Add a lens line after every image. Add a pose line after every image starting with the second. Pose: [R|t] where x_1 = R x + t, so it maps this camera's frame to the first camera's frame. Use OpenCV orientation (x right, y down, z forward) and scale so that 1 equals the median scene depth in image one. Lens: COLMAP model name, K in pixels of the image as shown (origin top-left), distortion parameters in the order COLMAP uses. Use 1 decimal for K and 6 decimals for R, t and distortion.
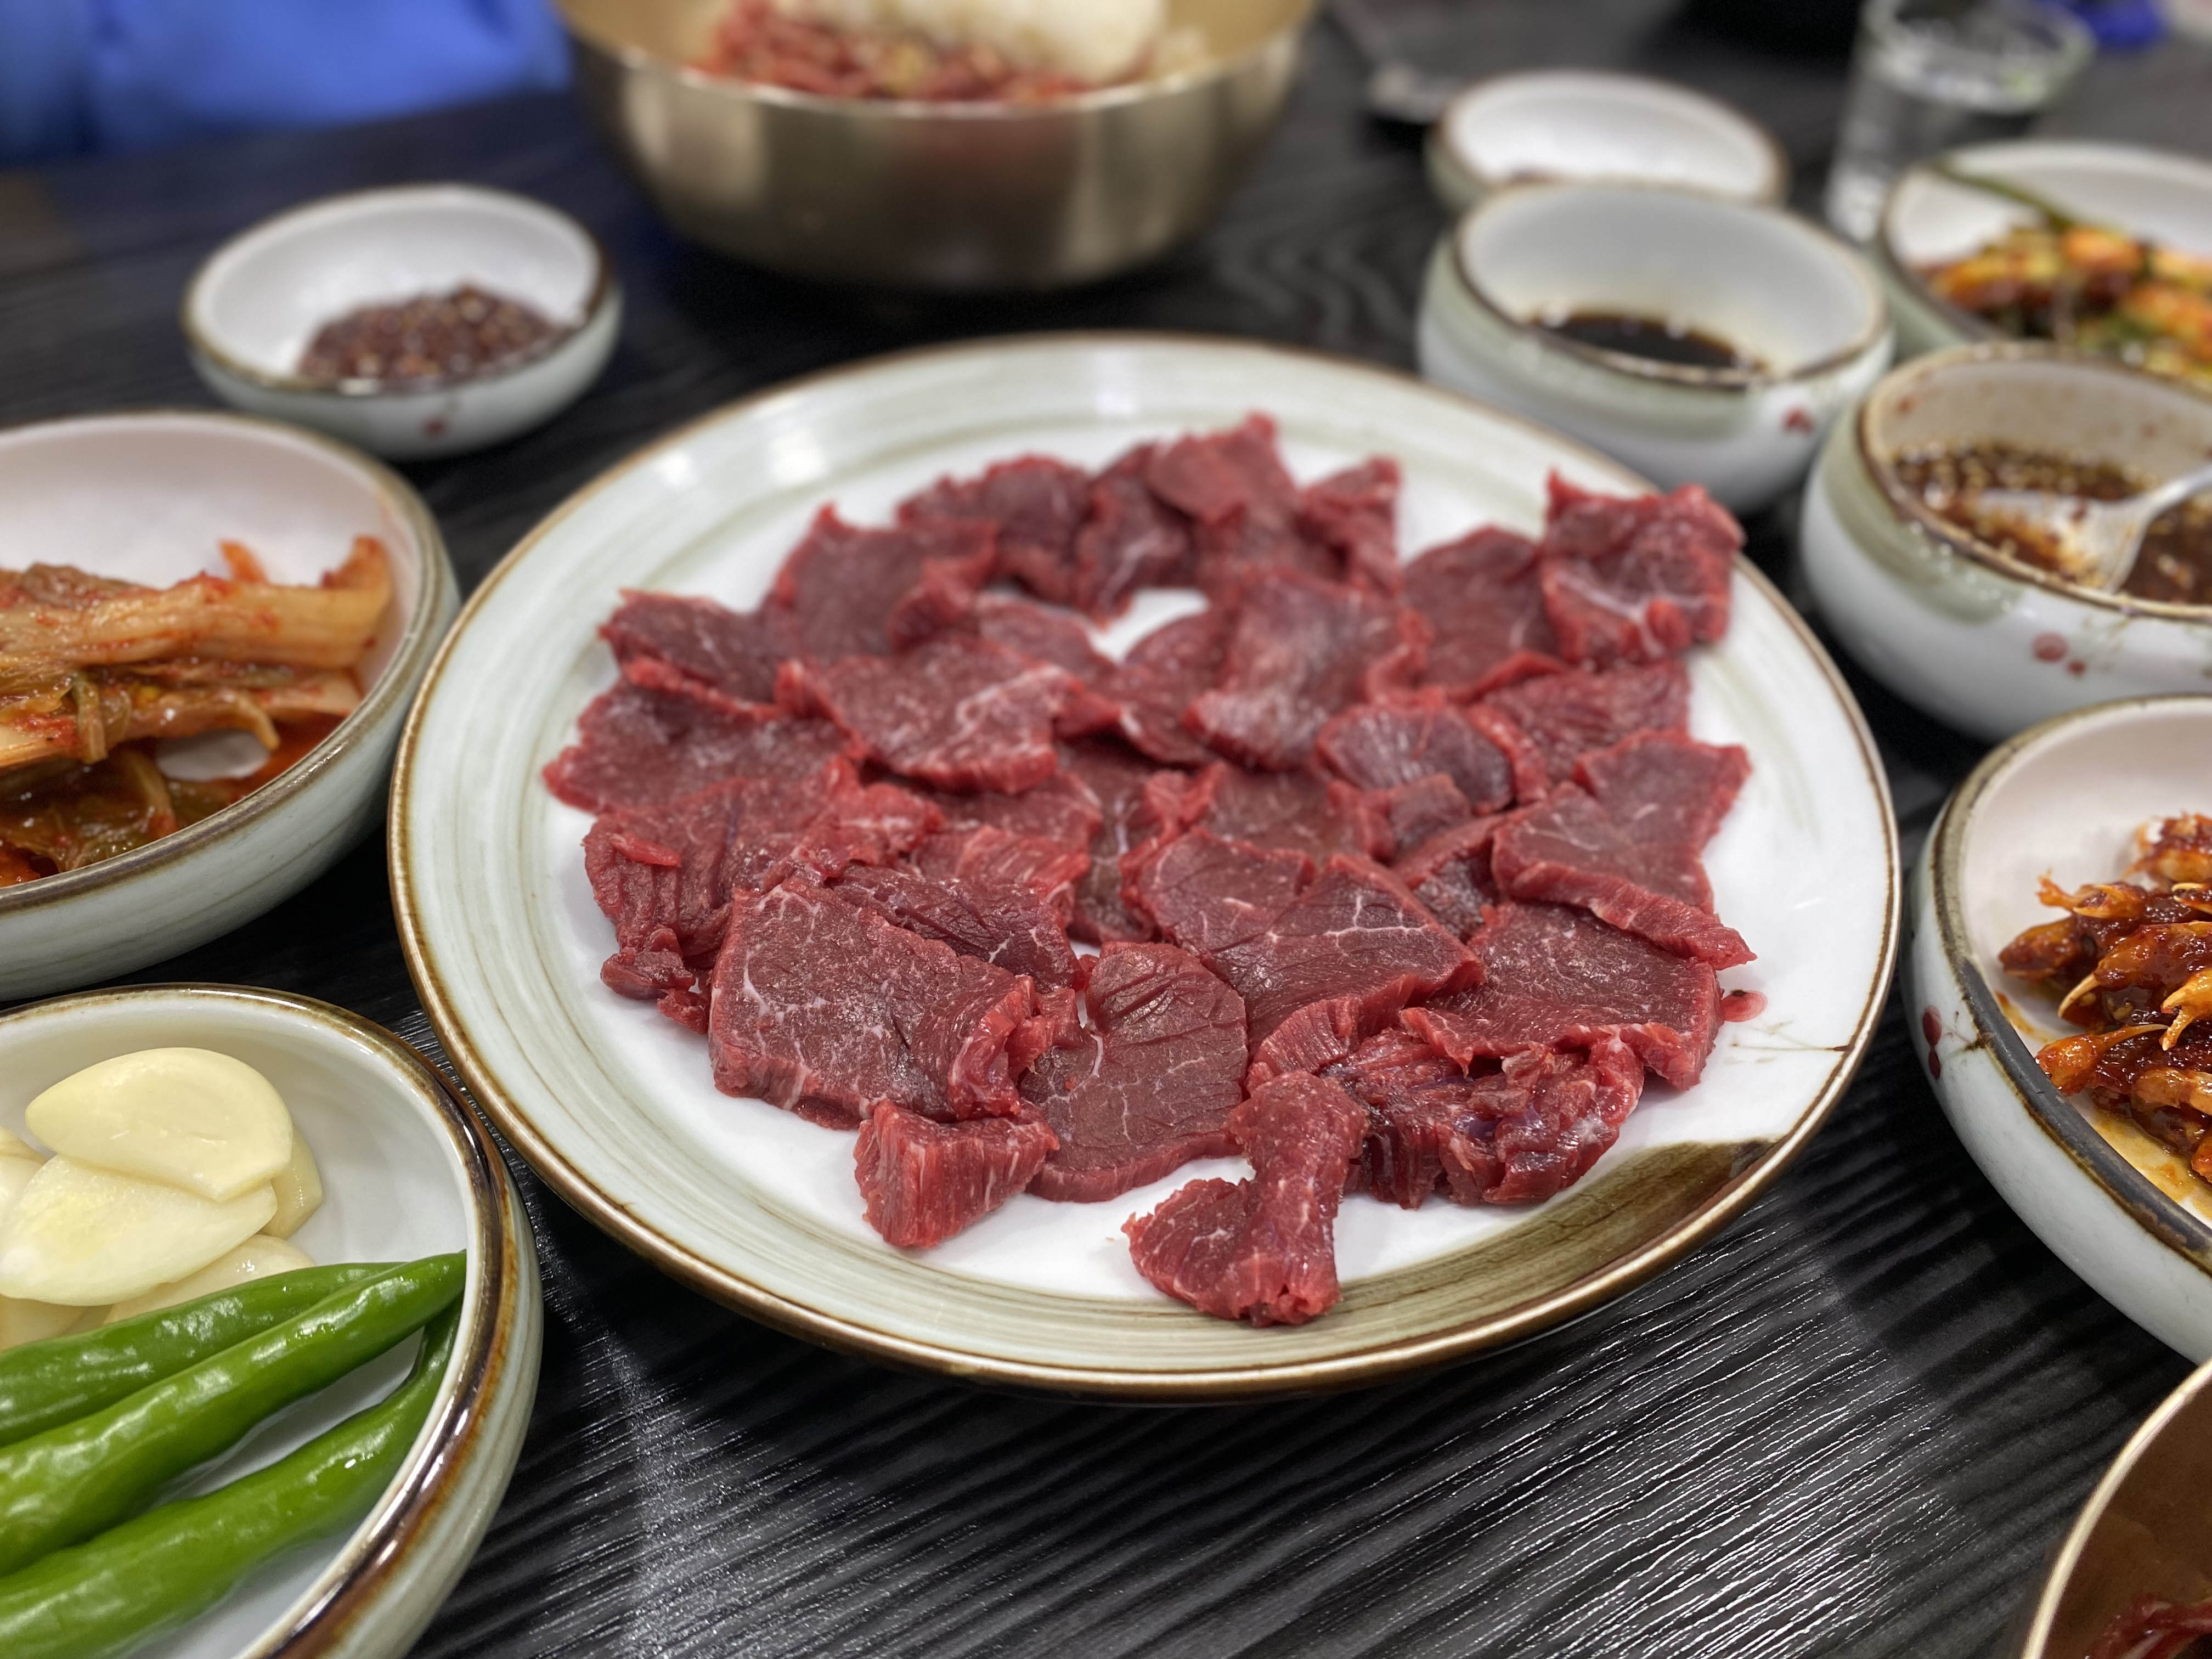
lens RADIAL K [[1690.9, 0, 1024.9], [0, 1690.9, 827.8], [0, 0, 1]] dist [0.105495, -0.224285]
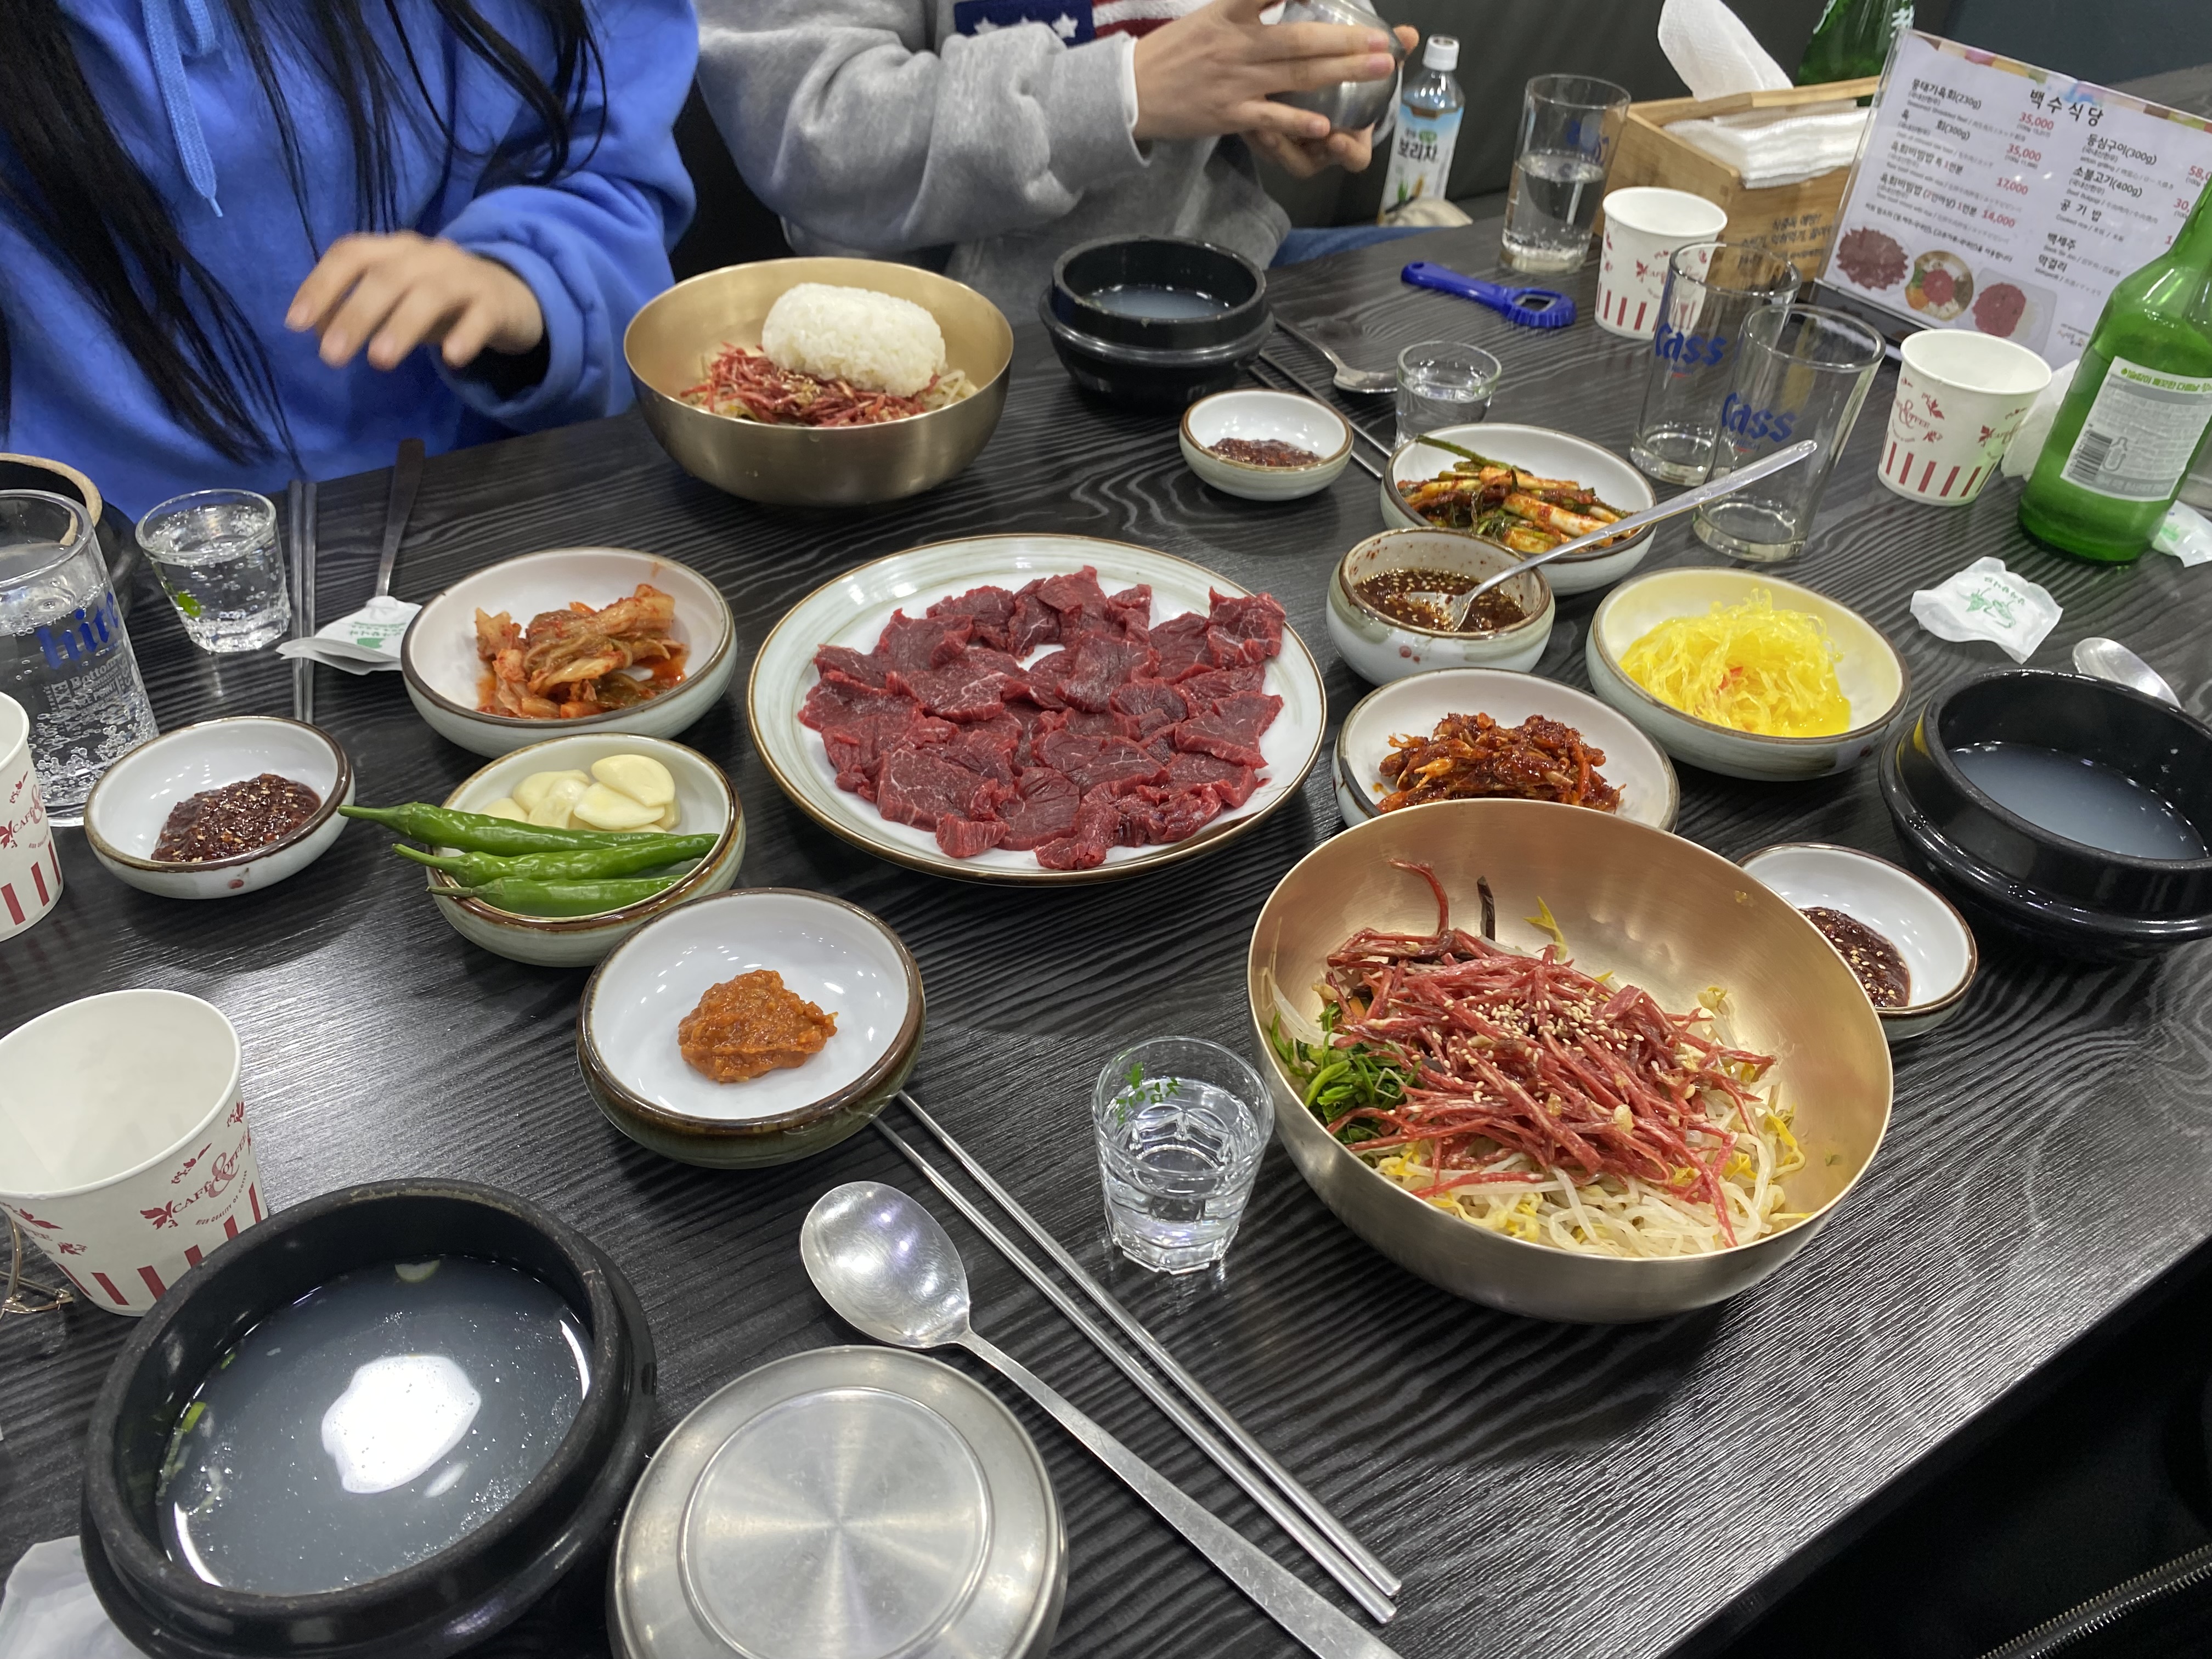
lens RADIAL K [[1652.0, 0, 1094.2], [0, 1652.0, 789.4], [0, 0, 1]] dist [0.097891, -0.387955]
pose [[0.995737, -0.034429, 0.085574, -0.056246], [0.042622, 0.994484, -0.095842, 0.298701], [-0.081802, 0.099080, 0.991711, -1.308611]]
